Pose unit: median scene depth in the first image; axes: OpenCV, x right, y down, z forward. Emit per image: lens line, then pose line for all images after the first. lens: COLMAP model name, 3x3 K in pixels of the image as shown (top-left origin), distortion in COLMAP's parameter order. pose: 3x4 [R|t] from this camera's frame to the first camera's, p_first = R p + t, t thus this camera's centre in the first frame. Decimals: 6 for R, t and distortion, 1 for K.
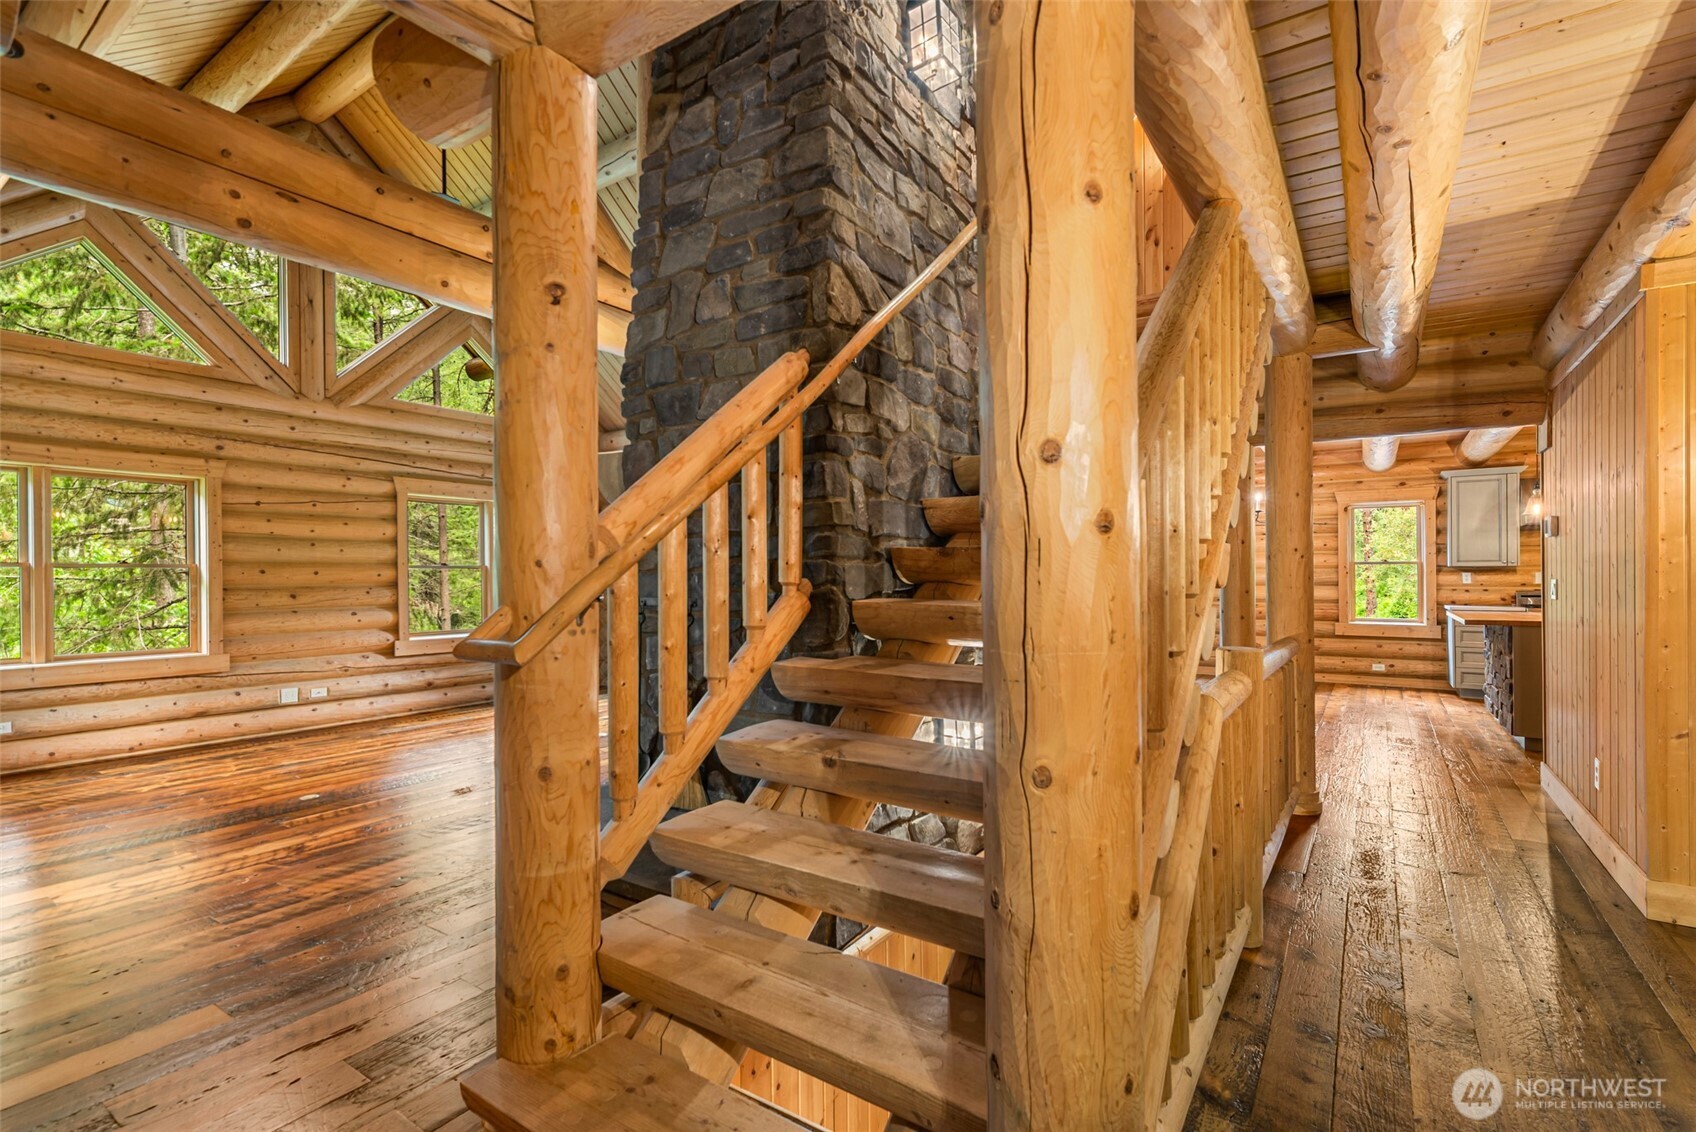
lens RADIAL K [[790.4, 0, 853.7], [0, 790.4, 570.5], [0, 0, 1]] dist [0.004024, 0.000190]
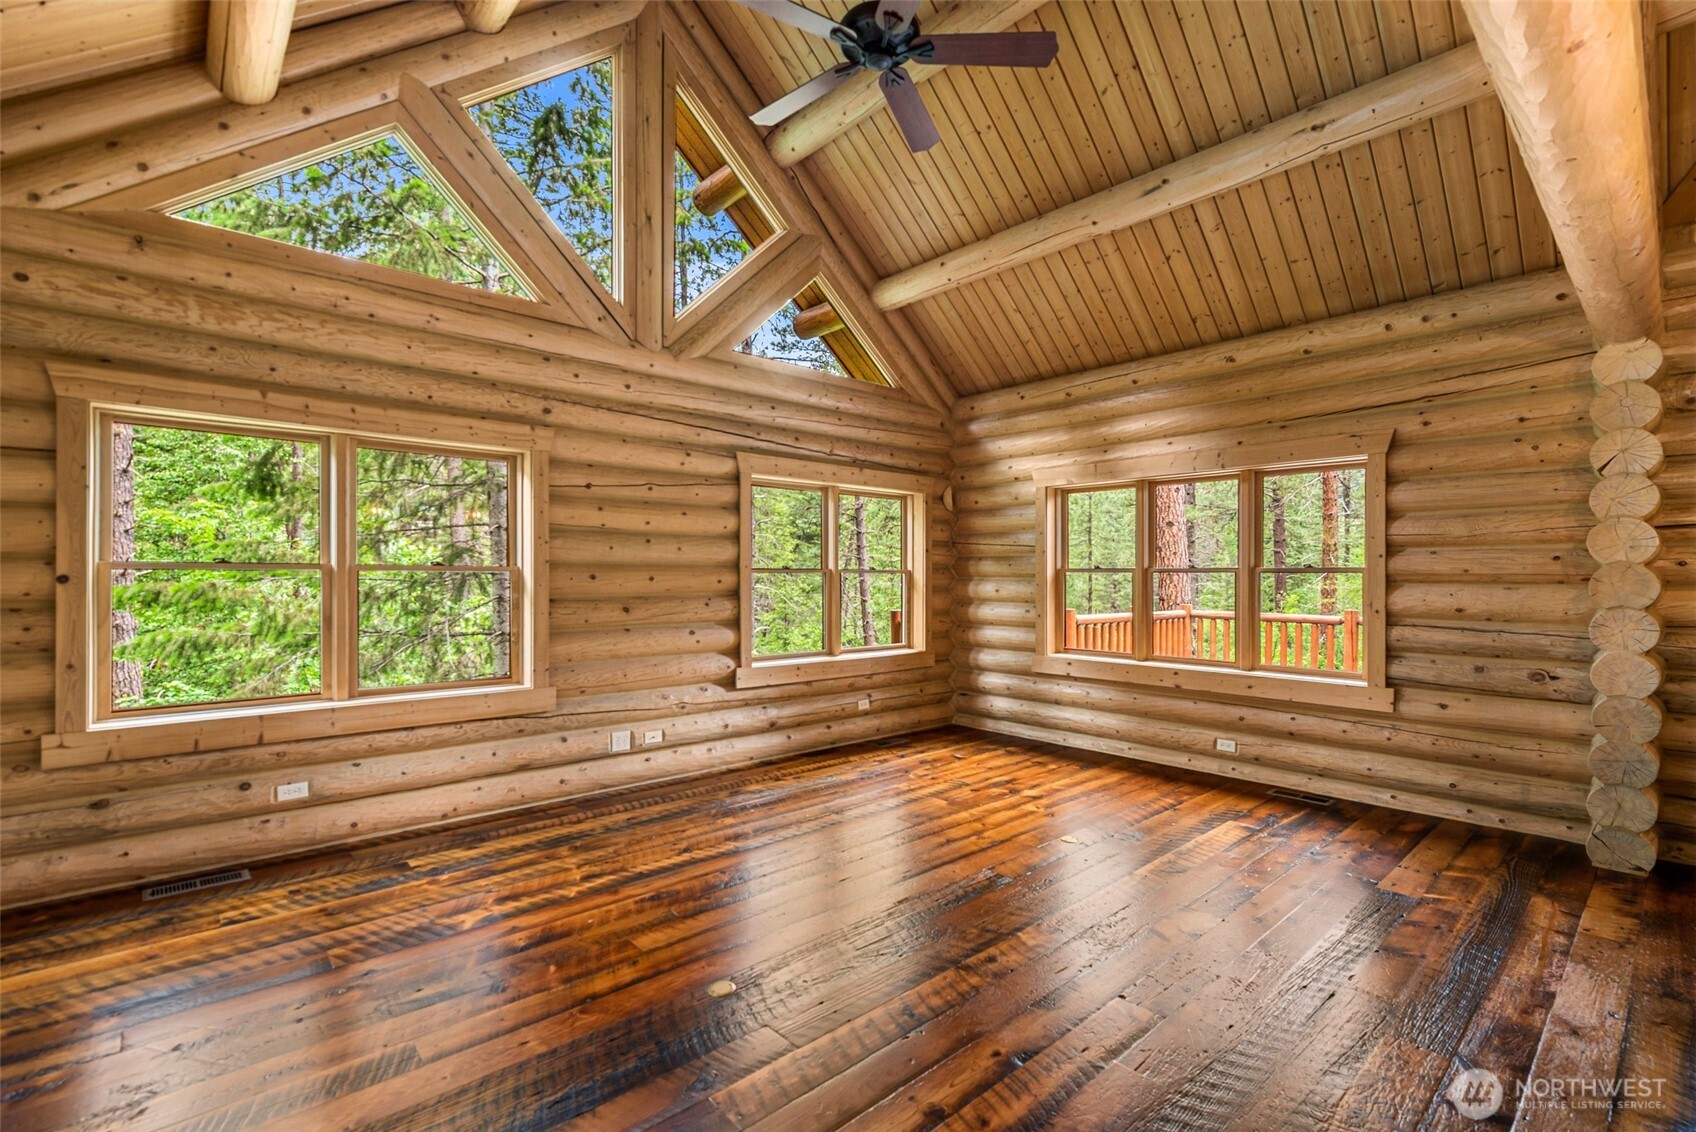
lens RADIAL K [[761.5, 0, 866.0], [0, 761.5, 568.7], [0, 0, 1]] dist [0.004577, -0.001525]
pose [[0.975849, 0.009704, -0.218230, -0.345876], [-0.009590, 0.999953, 0.001584, -0.010238], [0.218235, 0.000547, 0.975896, 0.361944]]
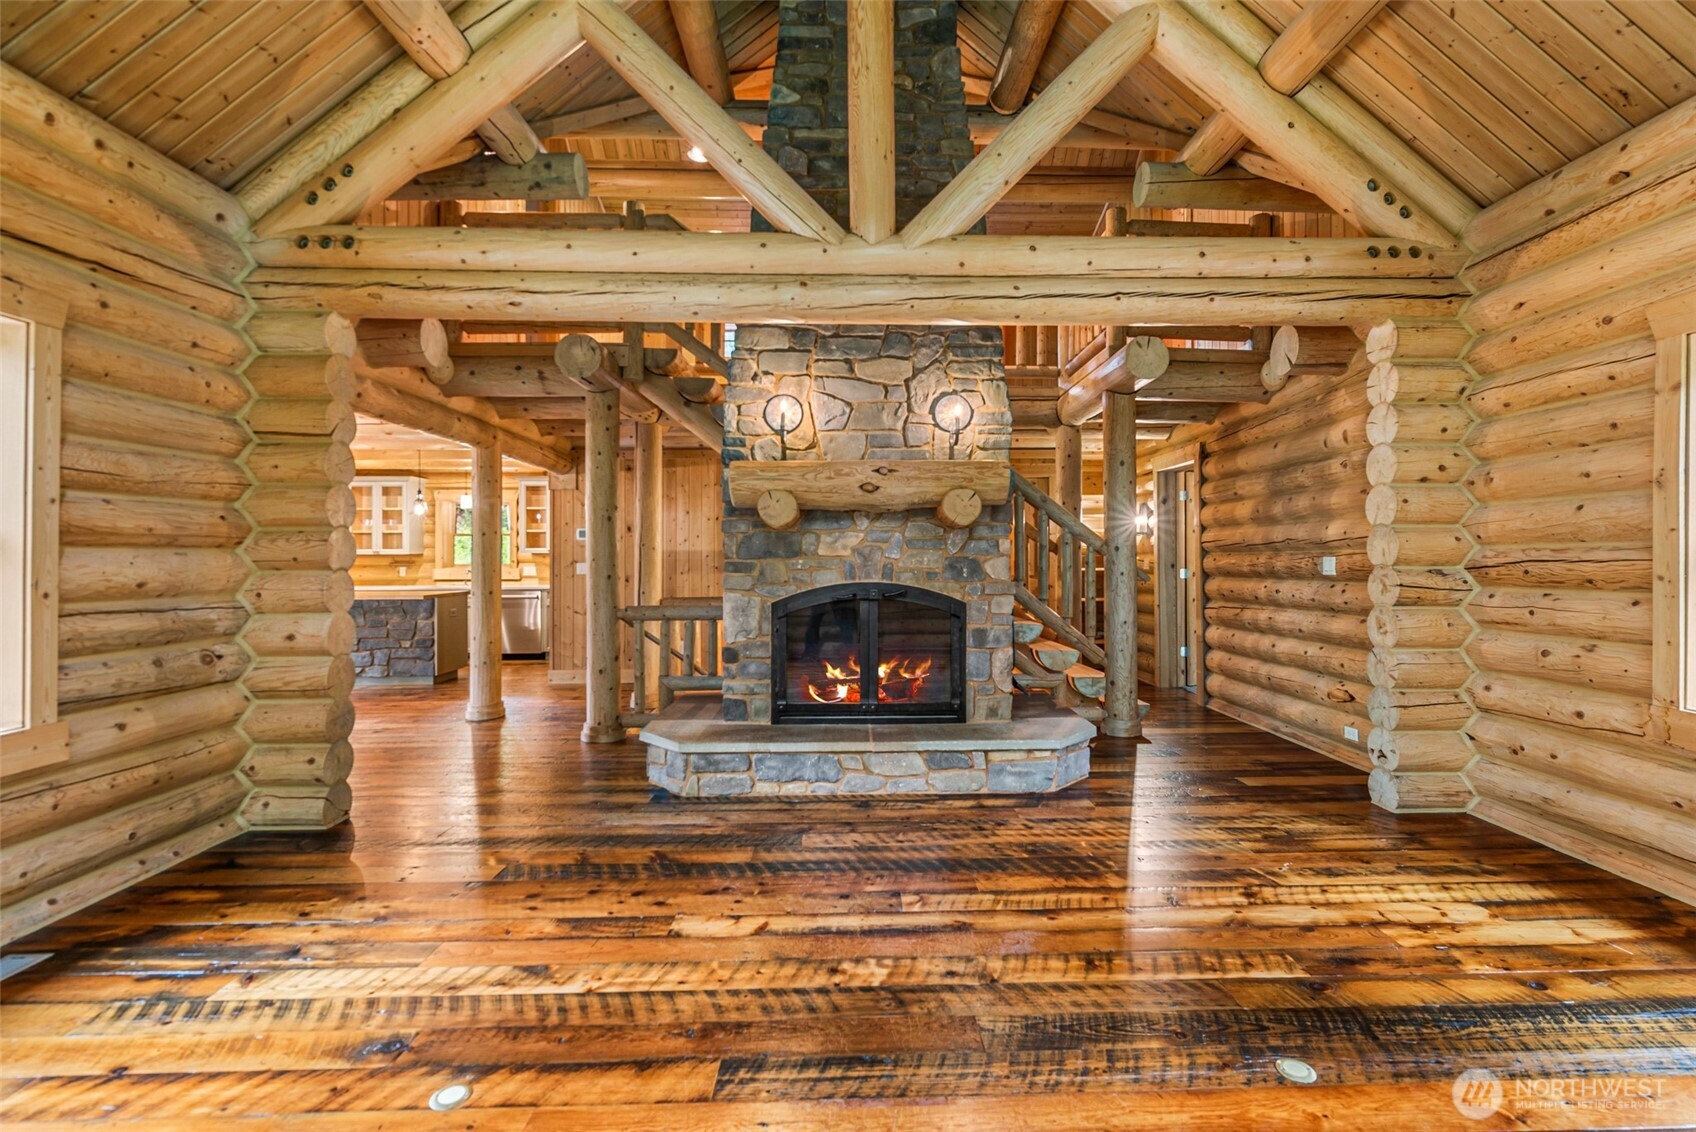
lens RADIAL K [[784.5, 0, 888.2], [0, 784.5, 544.5], [0, 0, 1]] dist [0.004840, -0.002307]
pose [[-0.619281, 0.021538, 0.784874, -0.650779], [0.003053, 0.999682, -0.025023, 0.010630], [-0.785163, -0.013100, -0.619150, 1.051647]]
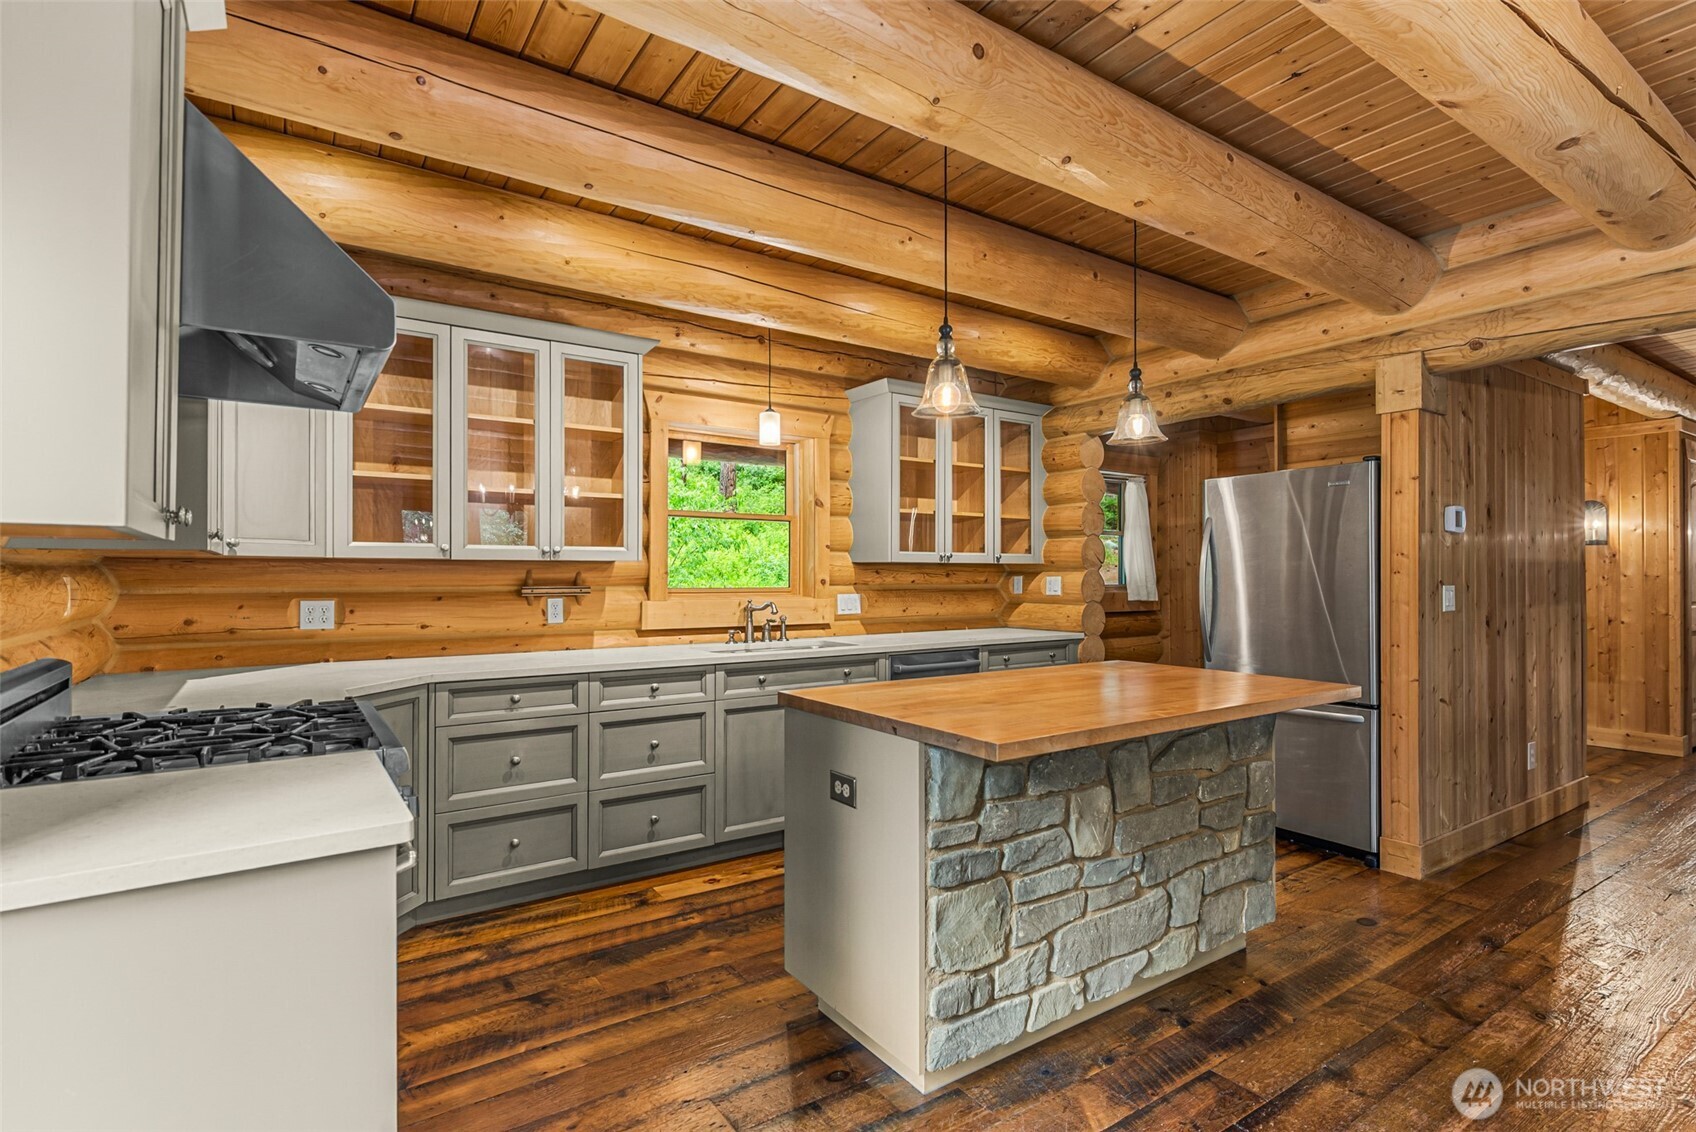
lens RADIAL K [[848.0, 0, 847.8], [0, 848.0, 575.3], [0, 0, 1]] dist [0.001434, 0.000319]
pose [[-0.947307, -0.001912, 0.320321, 0.779627], [-0.006100, 0.999909, -0.012070, 0.003855], [-0.320268, -0.013388, -0.947232, 1.341450]]
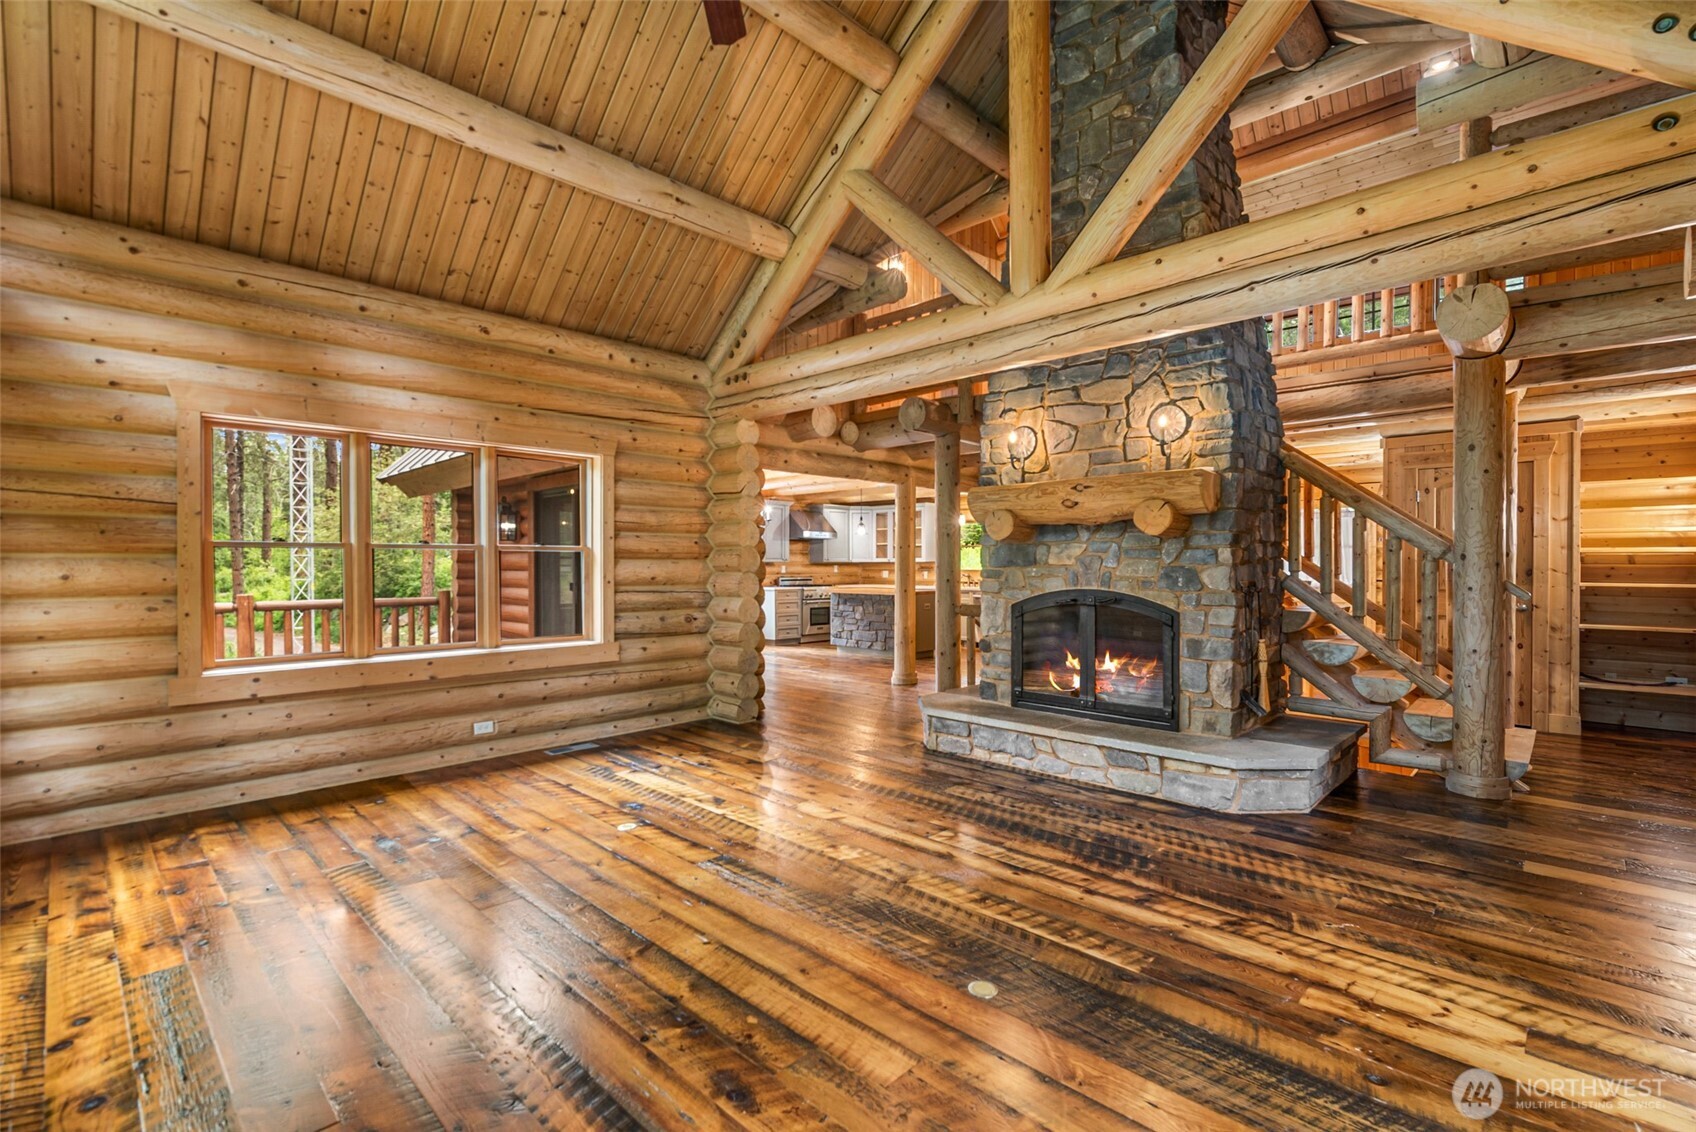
lens RADIAL K [[784.5, 0, 846.1], [0, 784.5, 560.9], [0, 0, 1]] dist [0.004840, -0.002307]
pose [[0.149878, 0.011354, 0.988639, -0.887224], [-0.007324, 0.999919, -0.010373, 0.008861], [-0.988677, -0.005686, 0.149949, 0.742272]]
